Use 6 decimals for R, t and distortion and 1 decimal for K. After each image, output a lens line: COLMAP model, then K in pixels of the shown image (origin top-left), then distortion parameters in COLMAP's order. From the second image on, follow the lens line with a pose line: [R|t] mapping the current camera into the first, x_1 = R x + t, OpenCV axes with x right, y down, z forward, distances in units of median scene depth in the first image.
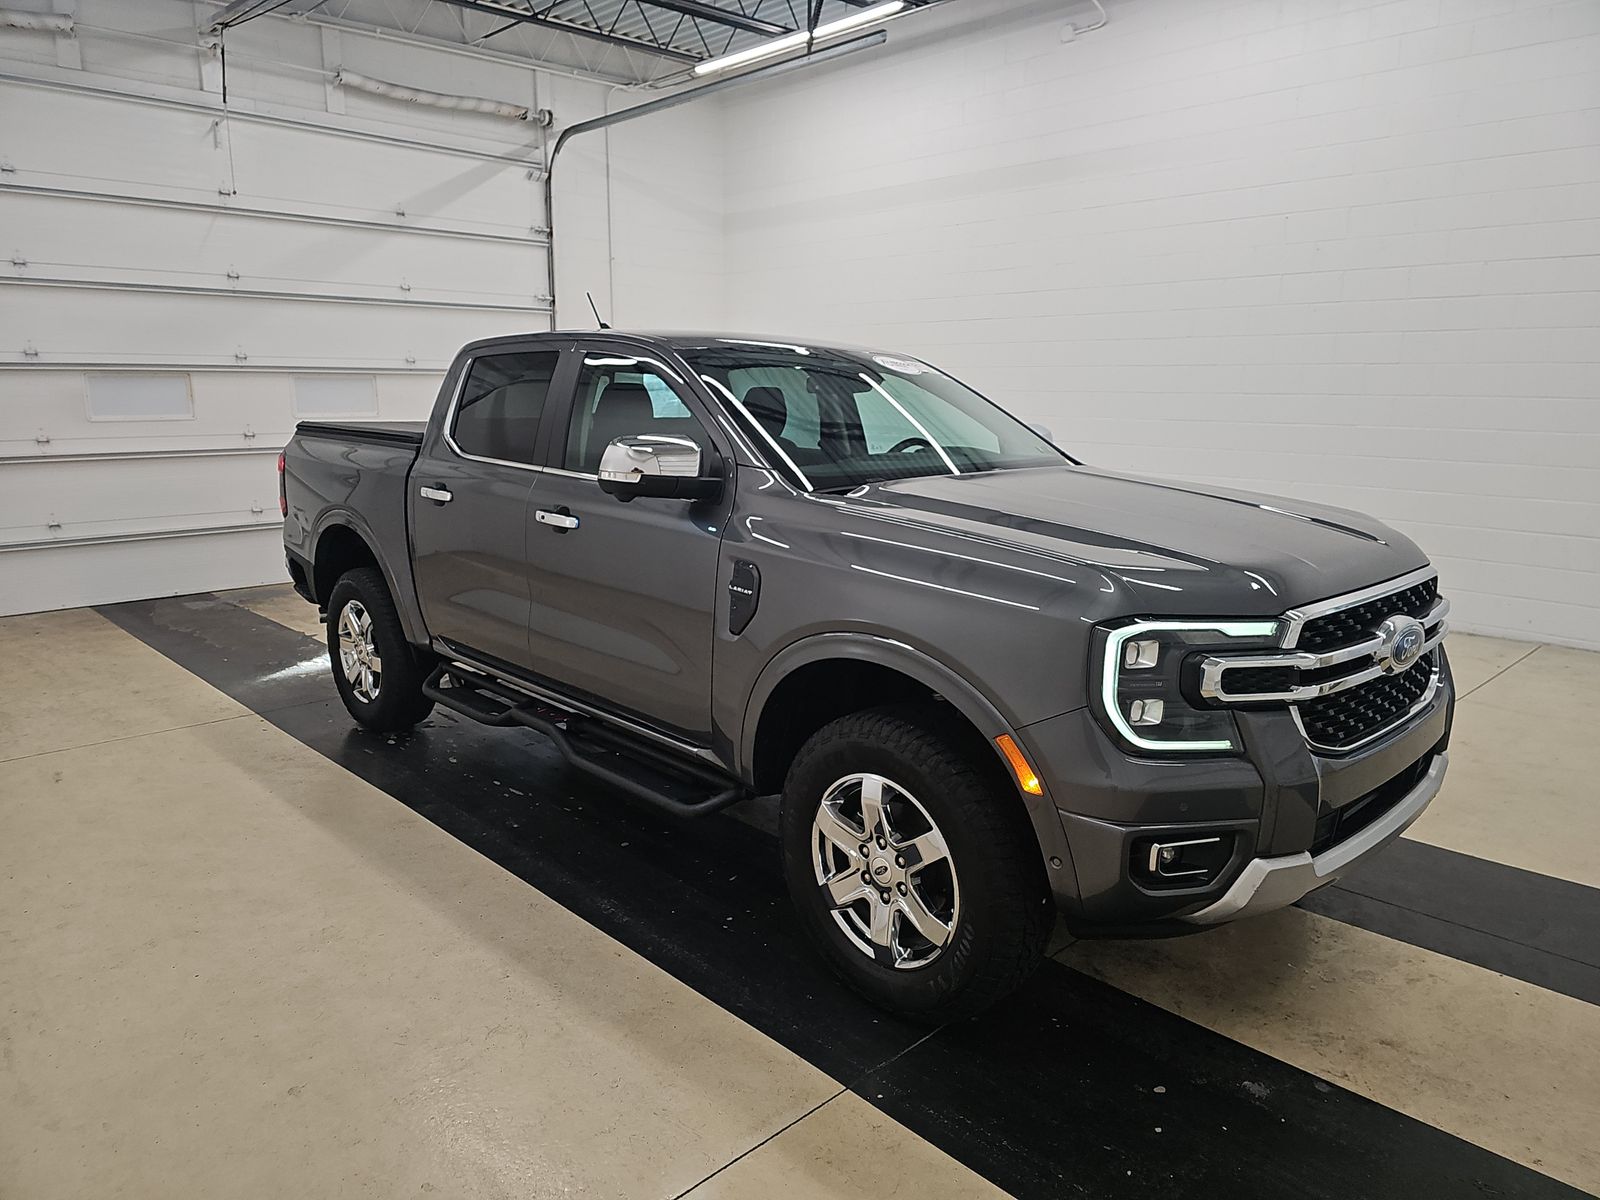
lens RADIAL K [[1055.6, 0, 822.6], [0, 1055.6, 590.4], [0, 0, 1]] dist [0.042569, -0.035629]
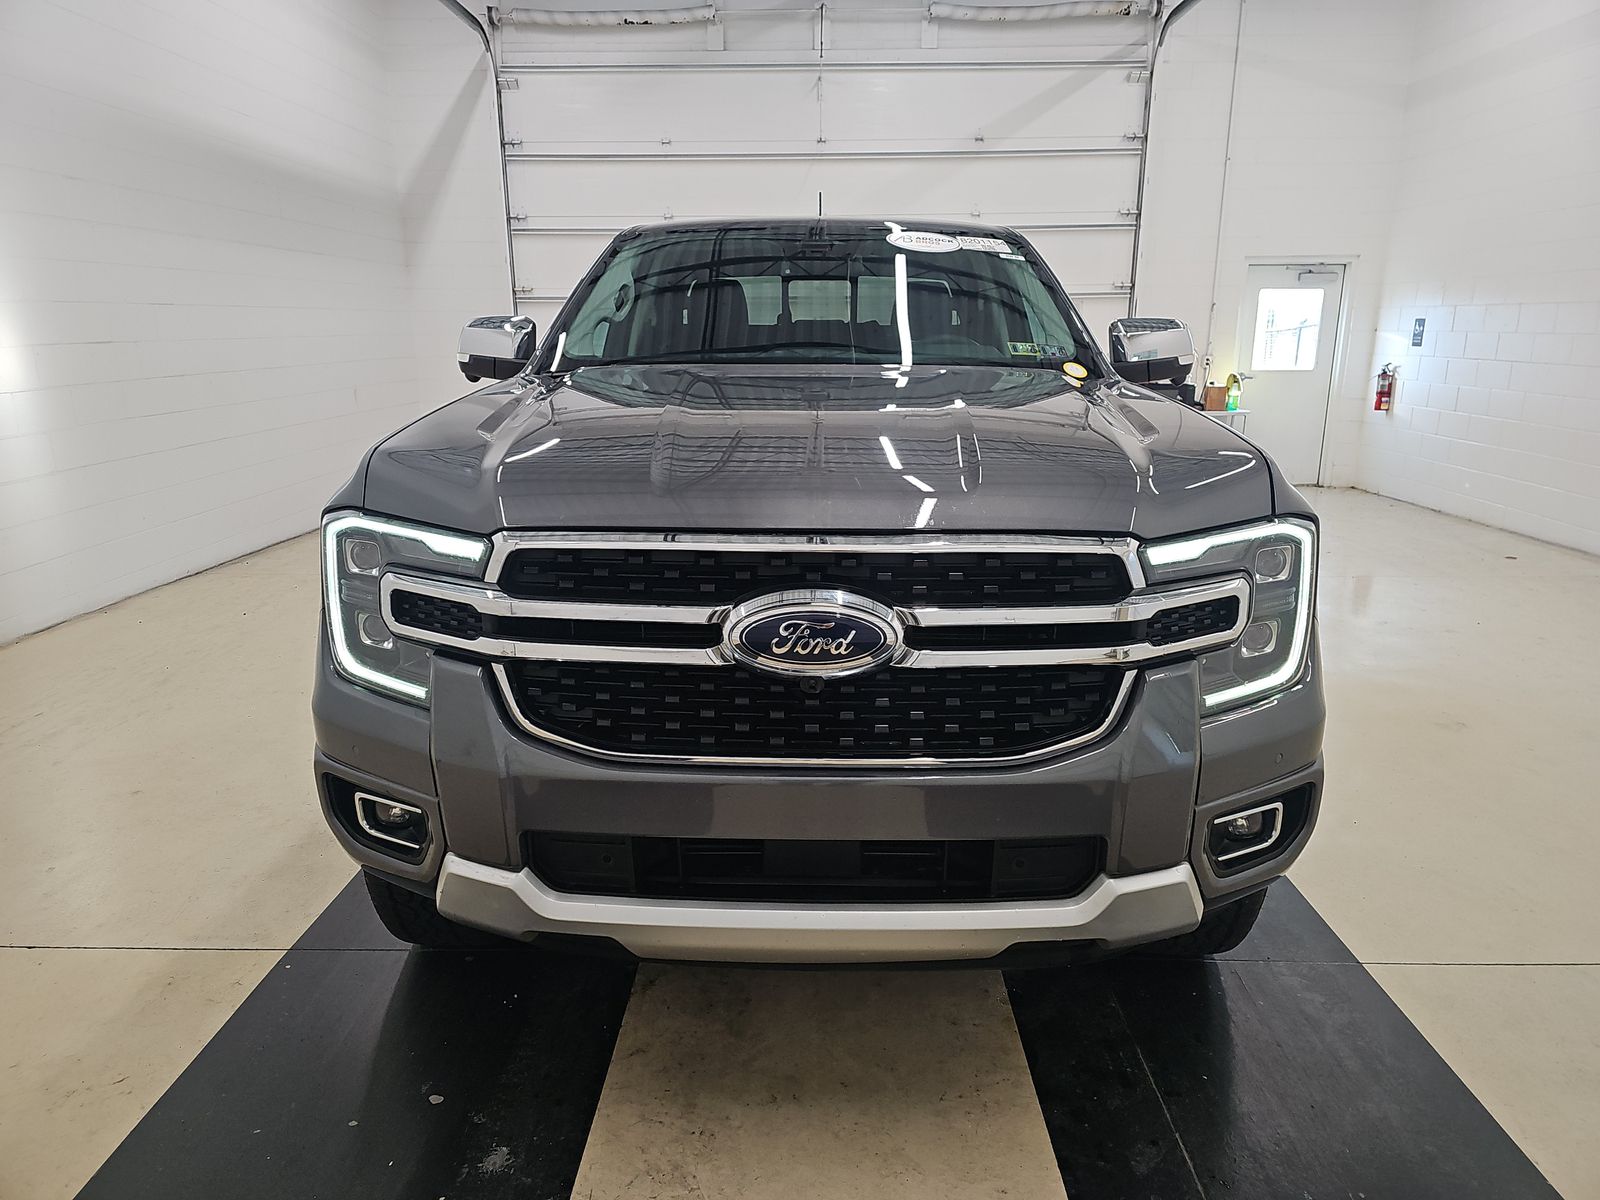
lens RADIAL K [[1055.6, 0, 794.9], [0, 1055.6, 591.1], [0, 0, 1]] dist [0.042569, -0.035629]
pose [[0.714559, 0.162020, -0.680555, 0.254928], [-0.124562, 0.986733, 0.104126, -0.009310], [0.688397, 0.010368, 0.725260, 0.149063]]
